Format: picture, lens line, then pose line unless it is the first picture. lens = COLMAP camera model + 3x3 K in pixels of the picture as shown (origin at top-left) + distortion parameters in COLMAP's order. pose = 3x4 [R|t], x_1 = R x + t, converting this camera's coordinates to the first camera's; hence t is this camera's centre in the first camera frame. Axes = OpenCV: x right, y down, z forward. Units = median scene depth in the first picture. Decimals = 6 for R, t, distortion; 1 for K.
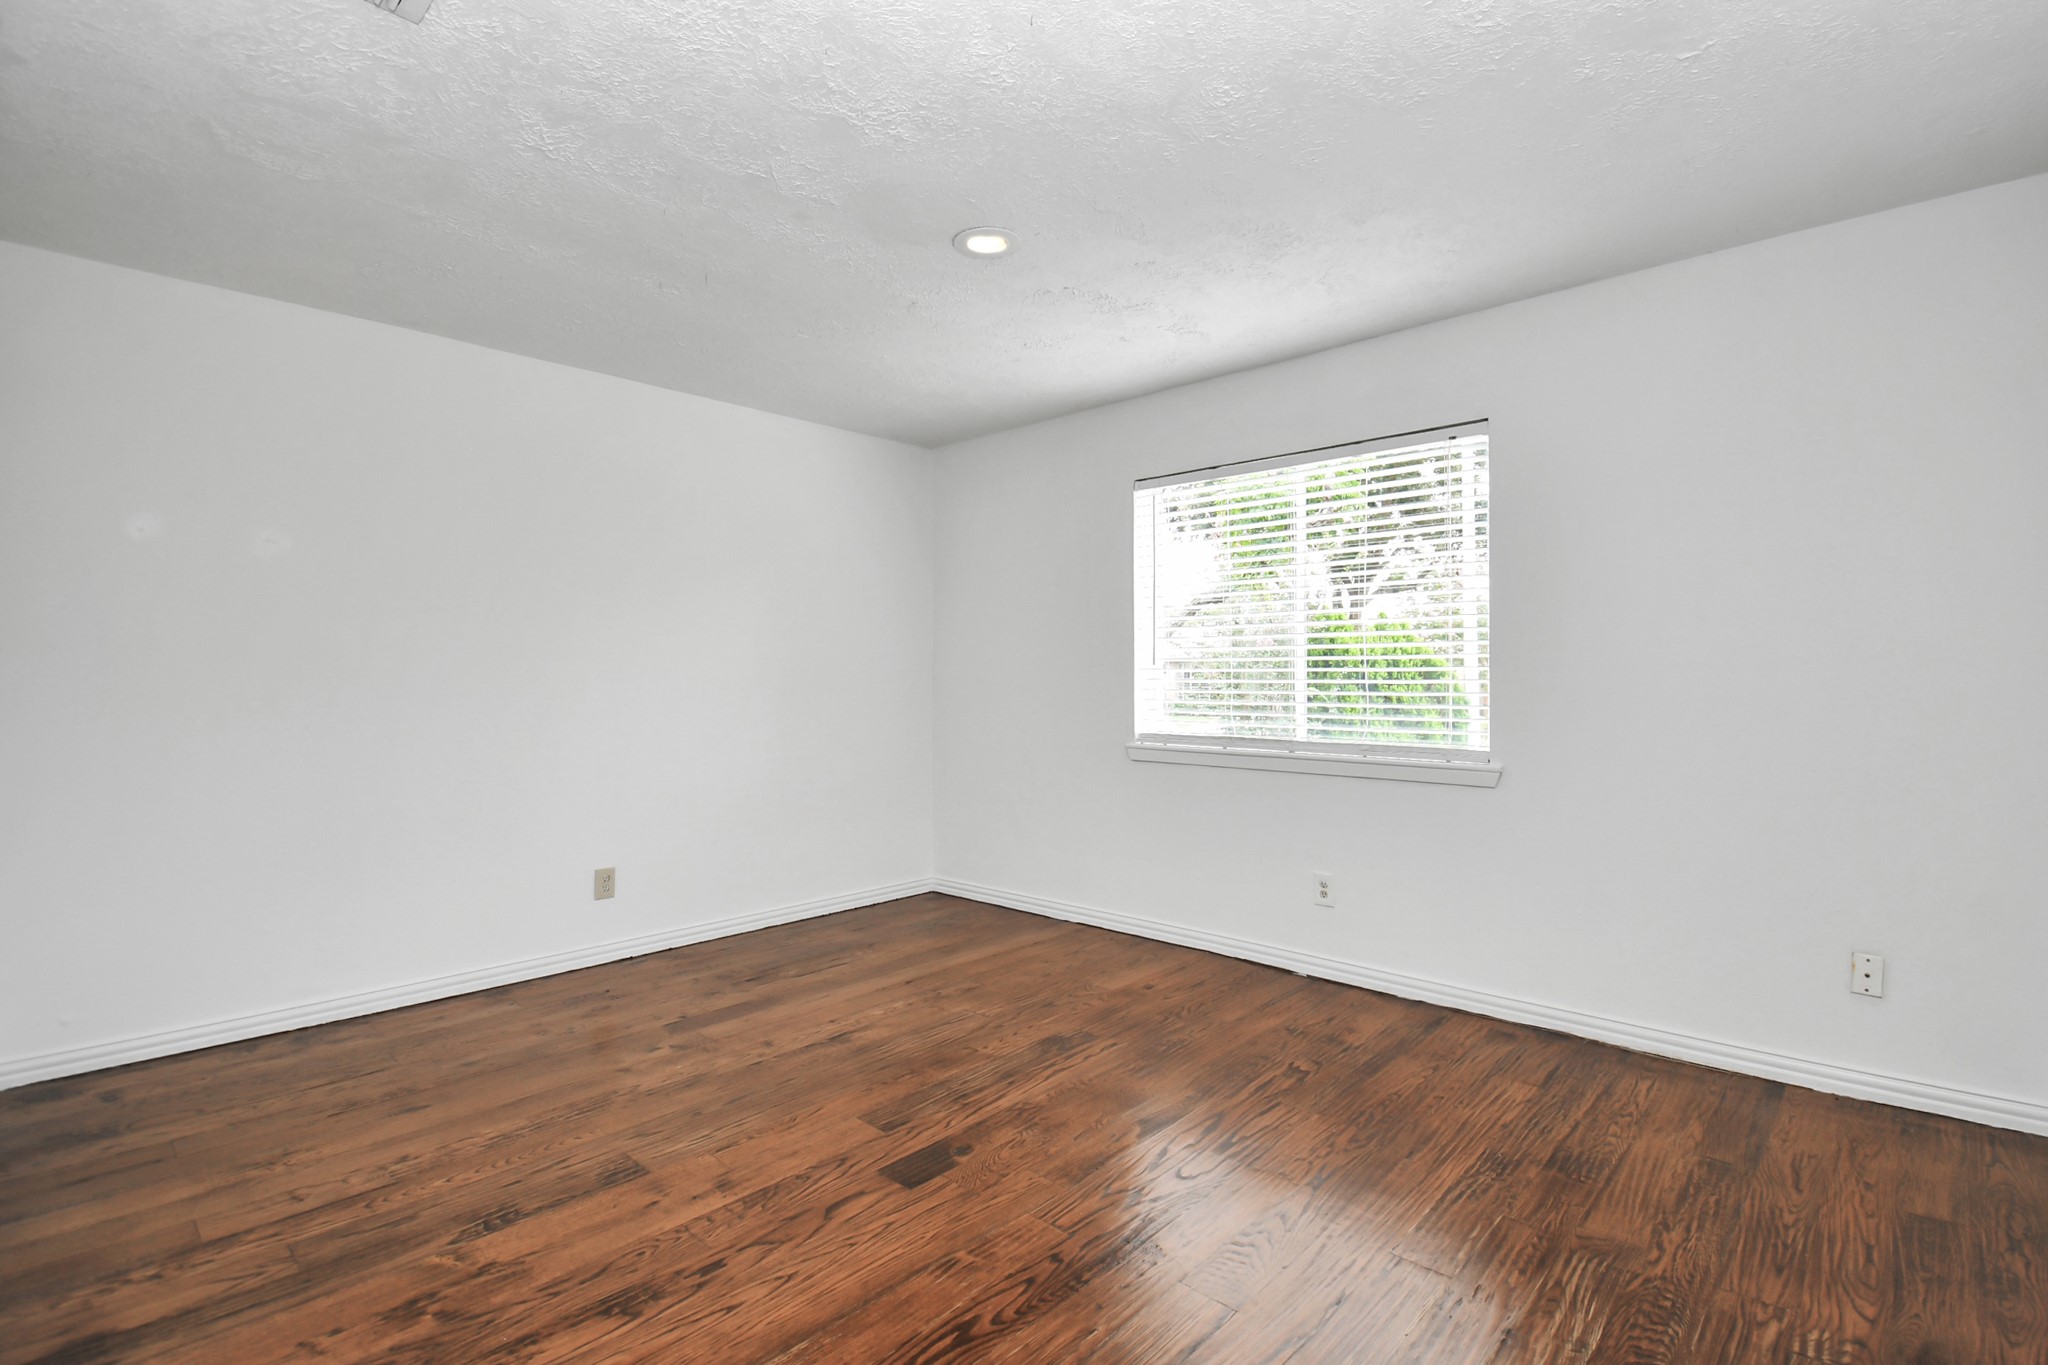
lens RADIAL K [[921.4, 0, 1045.3], [0, 921.4, 680.2], [0, 0, 1]] dist [0.024561, -0.020923]
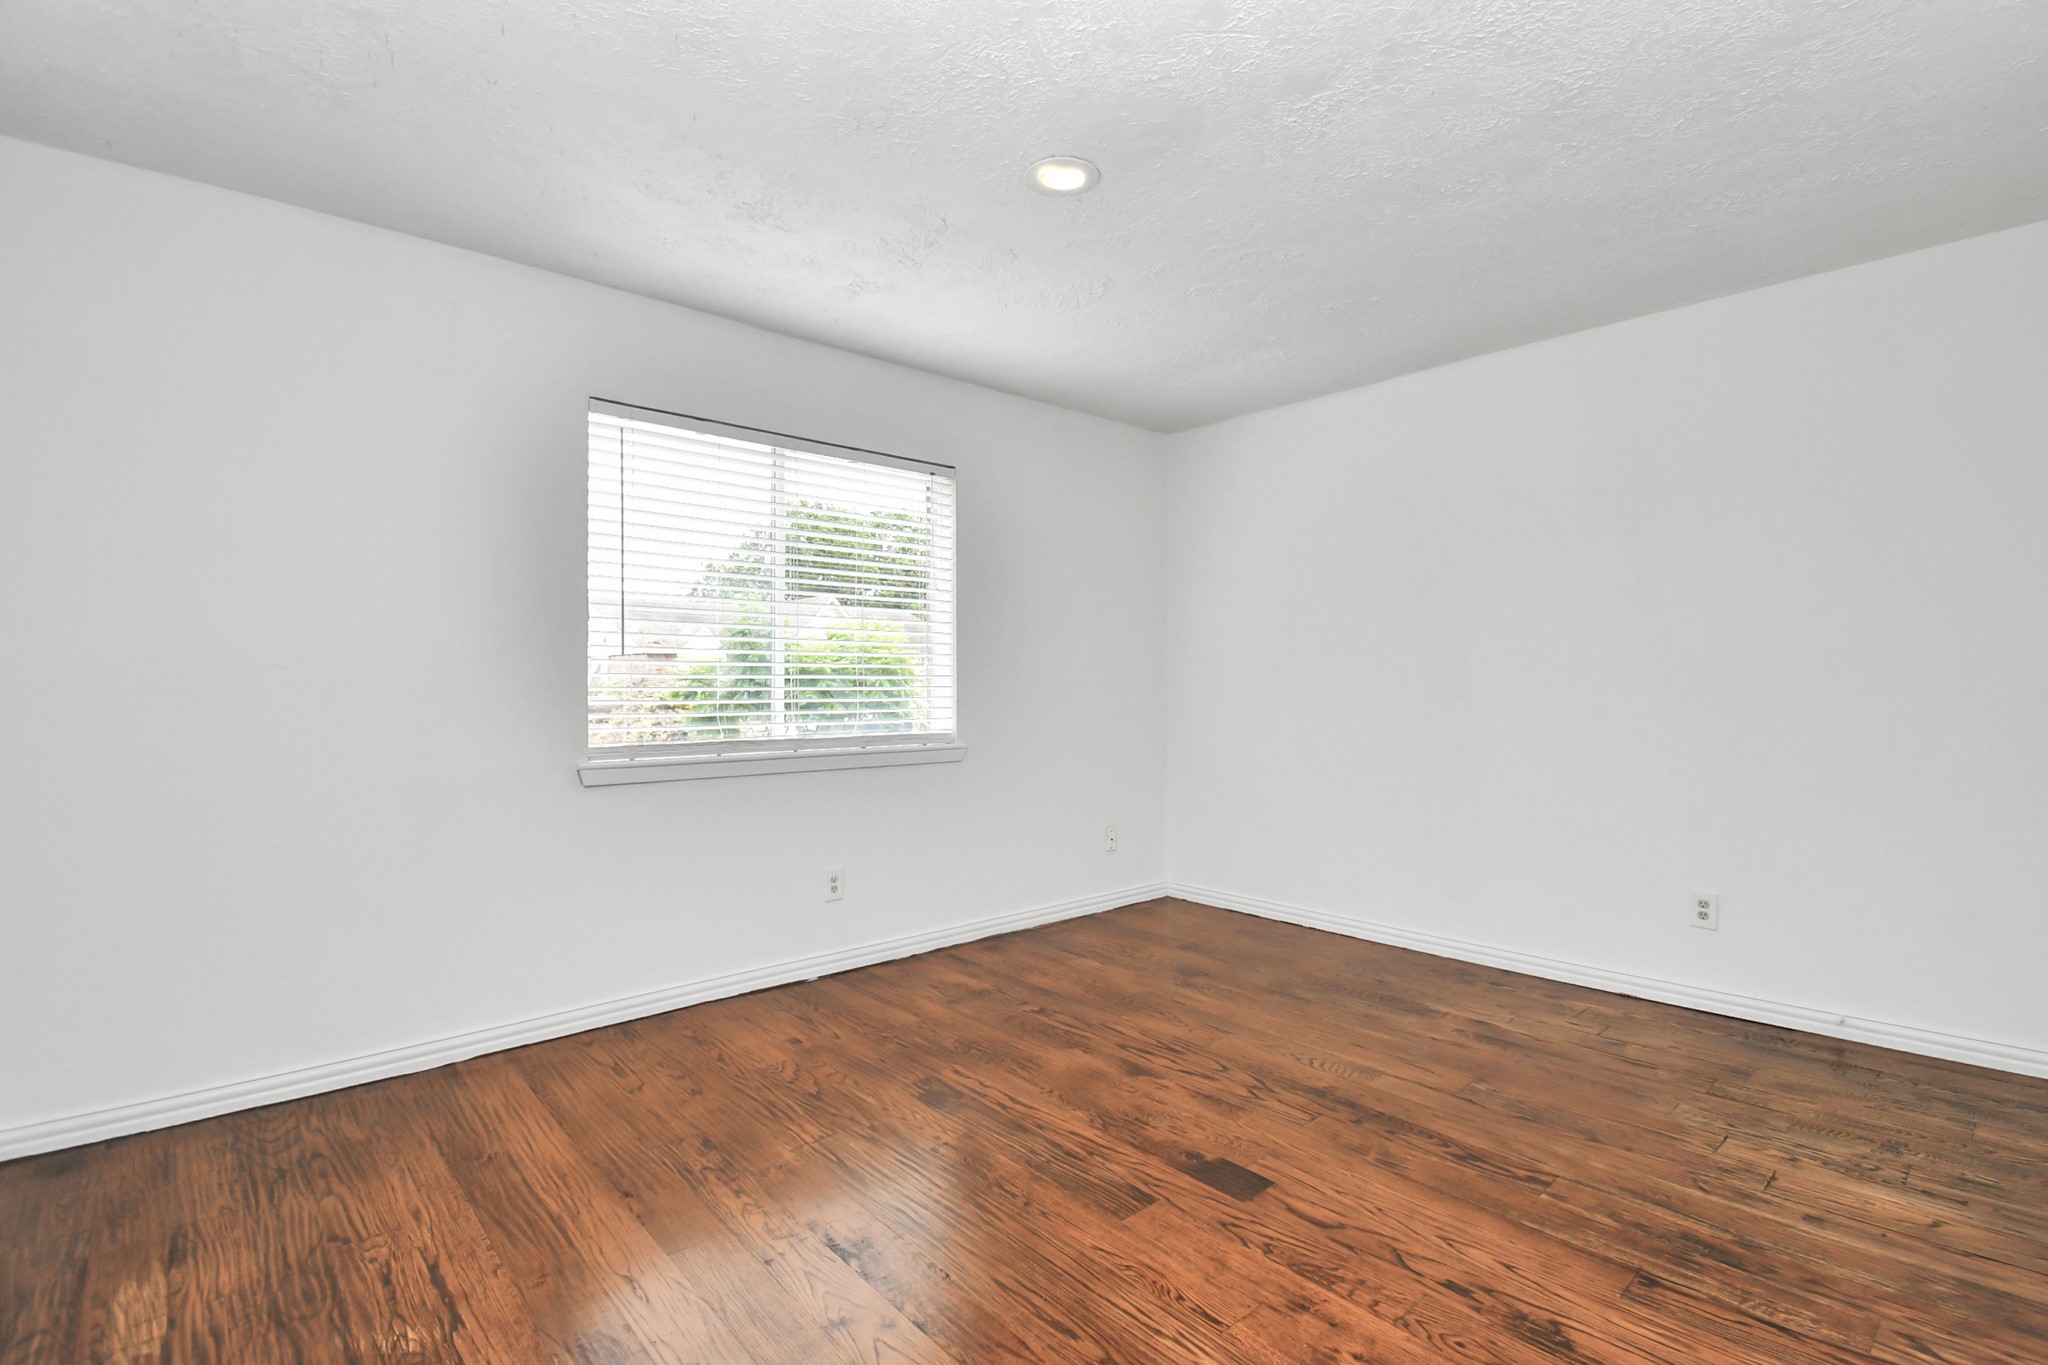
lens RADIAL K [[961.9, 0, 1013.3], [0, 961.9, 683.3], [0, 0, 1]] dist [0.032037, -0.029114]
pose [[0.114709, -0.001351, 0.993398, -0.823543], [0.000780, 0.999999, 0.001270, 0.007747], [-0.993399, 0.000629, 0.114710, 0.788353]]
